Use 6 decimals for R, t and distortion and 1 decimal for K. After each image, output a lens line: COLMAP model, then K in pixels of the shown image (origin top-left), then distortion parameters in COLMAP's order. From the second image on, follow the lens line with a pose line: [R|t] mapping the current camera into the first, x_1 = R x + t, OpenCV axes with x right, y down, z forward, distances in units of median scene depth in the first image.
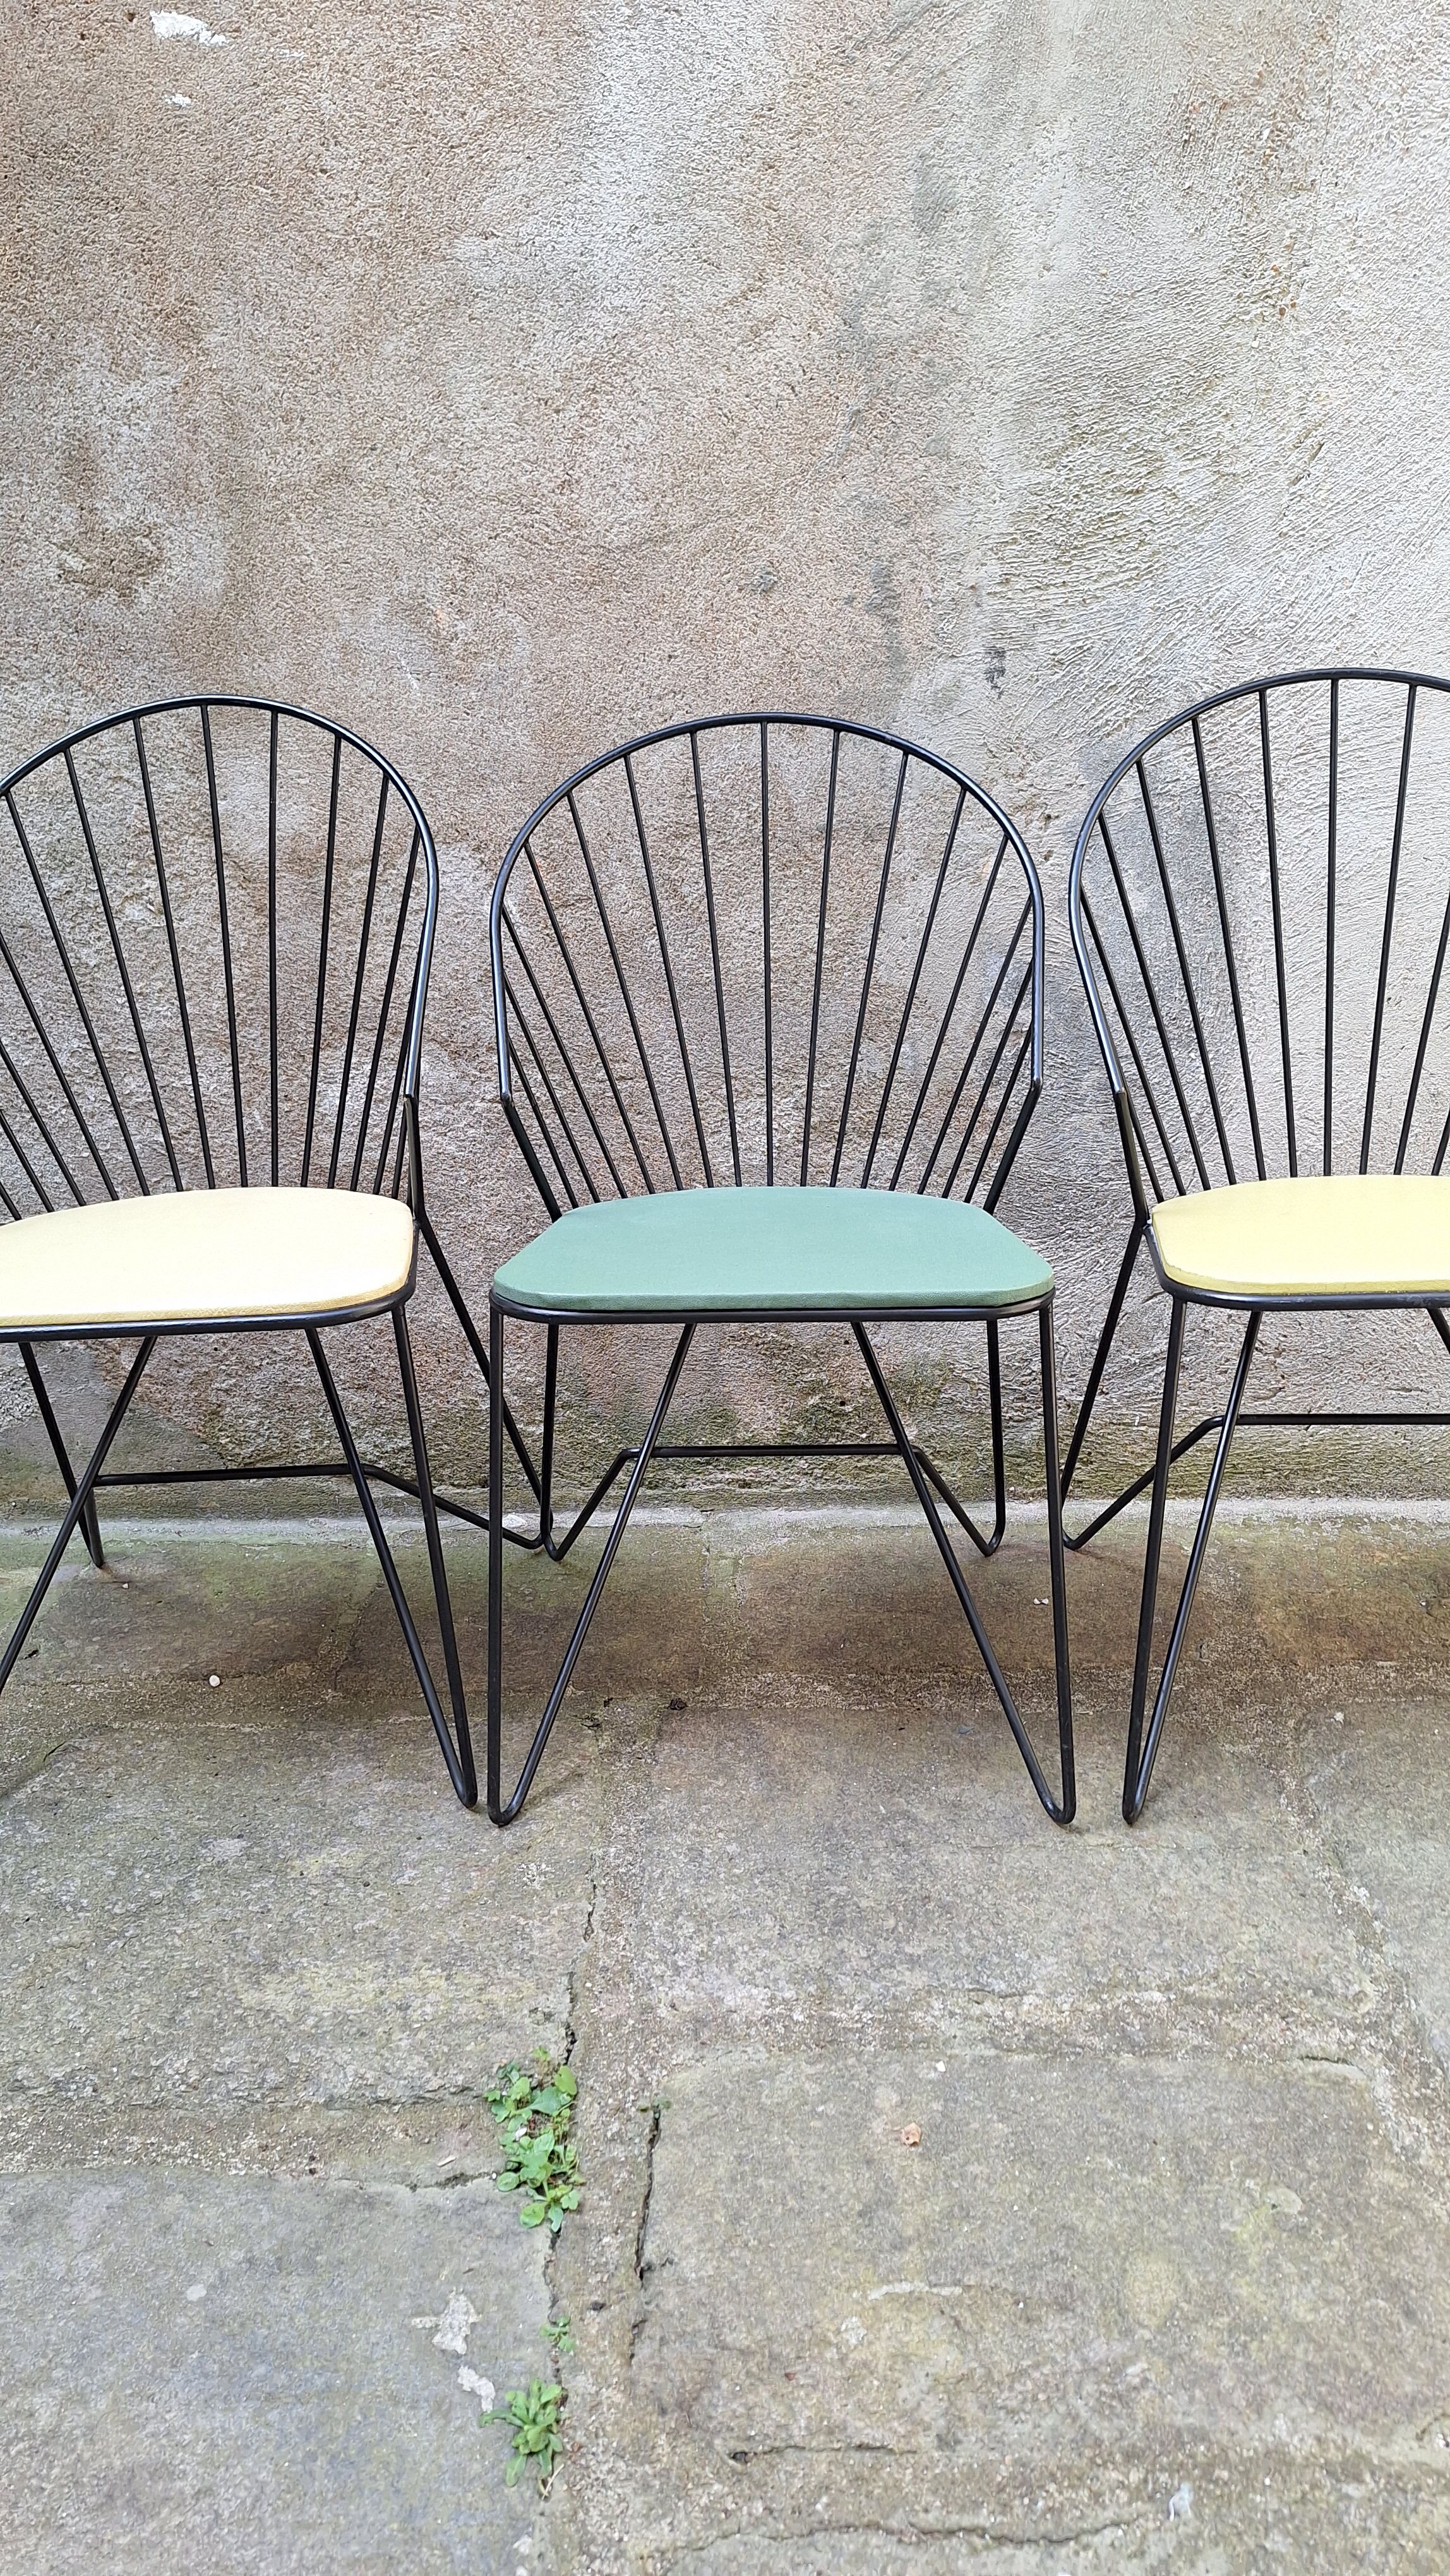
lens RADIAL K [[1798.9, 0, 713.2], [0, 1798.9, 1299.9], [0, 0, 1]] dist [0.074146, -0.106854]
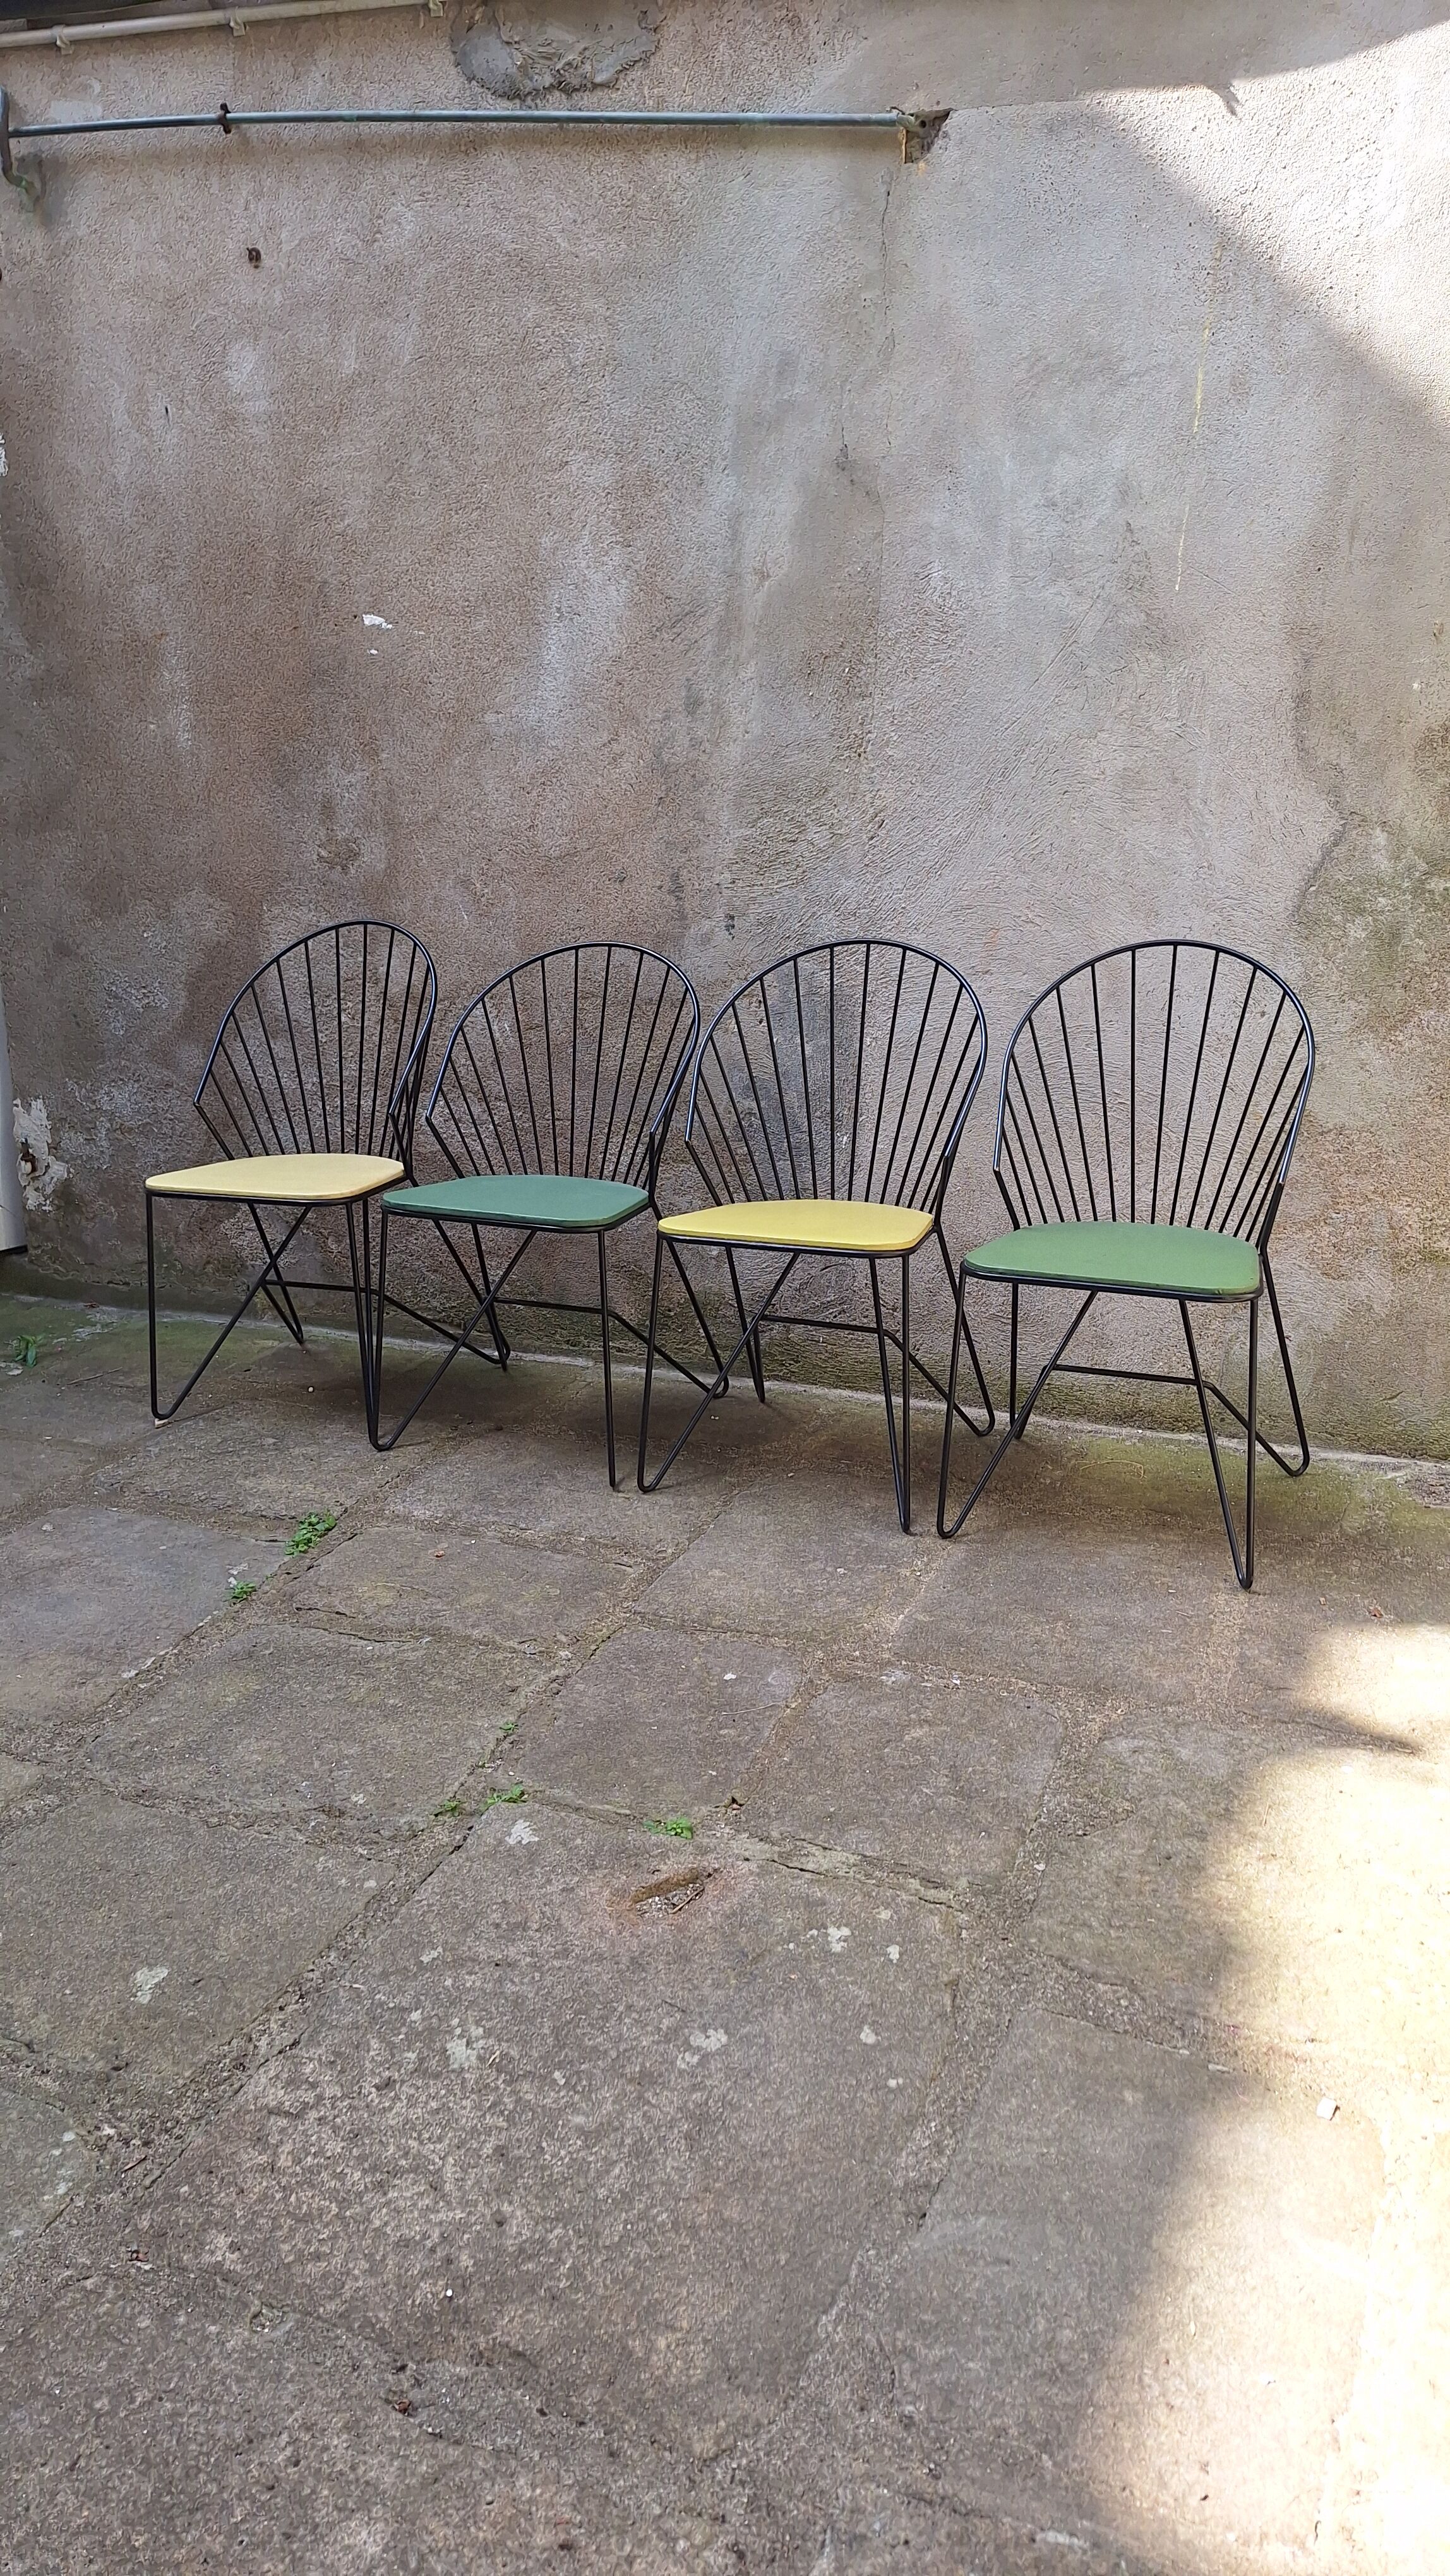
lens RADIAL K [[1798.9, 0, 717.8], [0, 1798.9, 1301.0], [0, 0, 1]] dist [0.074146, -0.106854]
pose [[0.933332, 0.118937, -0.338740, 0.886809], [-0.131205, 0.991264, -0.013461, 0.080508], [0.334180, 0.057008, 0.940784, -0.827184]]
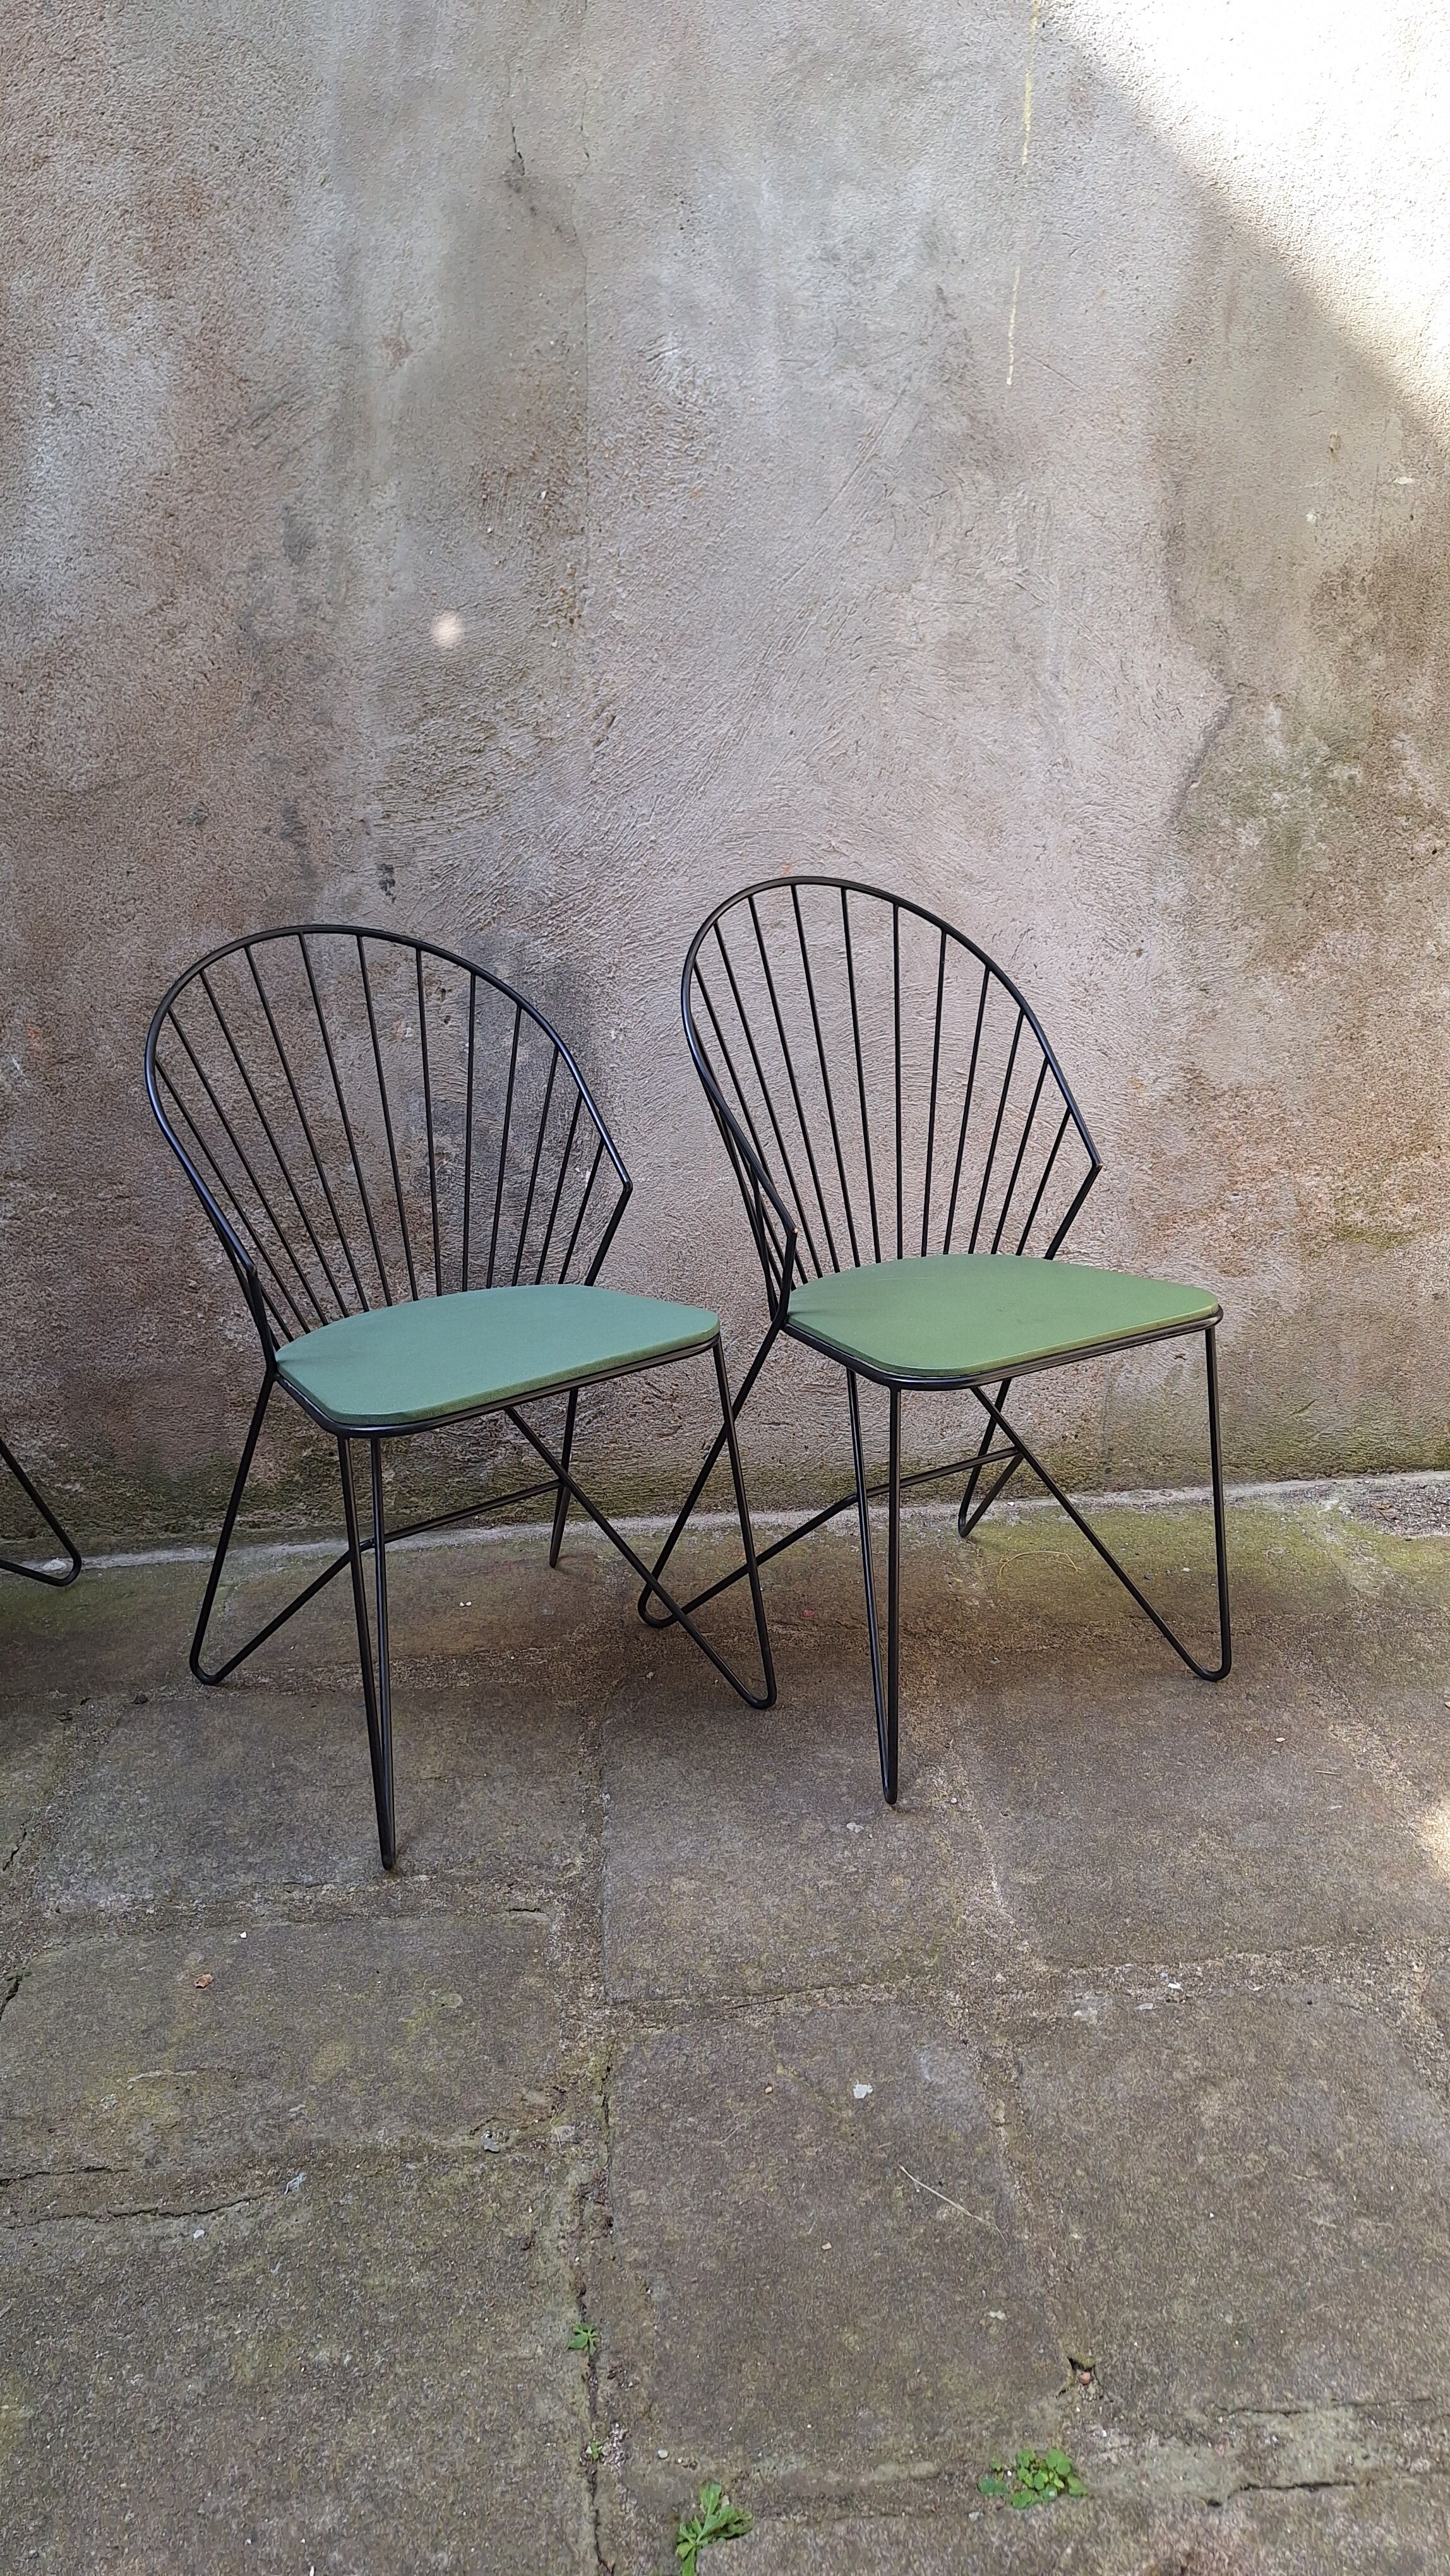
lens RADIAL K [[1798.9, 0, 715.6], [0, 1798.9, 1282.6], [0, 0, 1]] dist [0.074146, -0.106854]
pose [[0.996376, -0.031965, 0.078825, 0.294367], [0.035450, 0.998437, -0.043208, 0.003877], [-0.077321, 0.045846, 0.995952, -0.310081]]
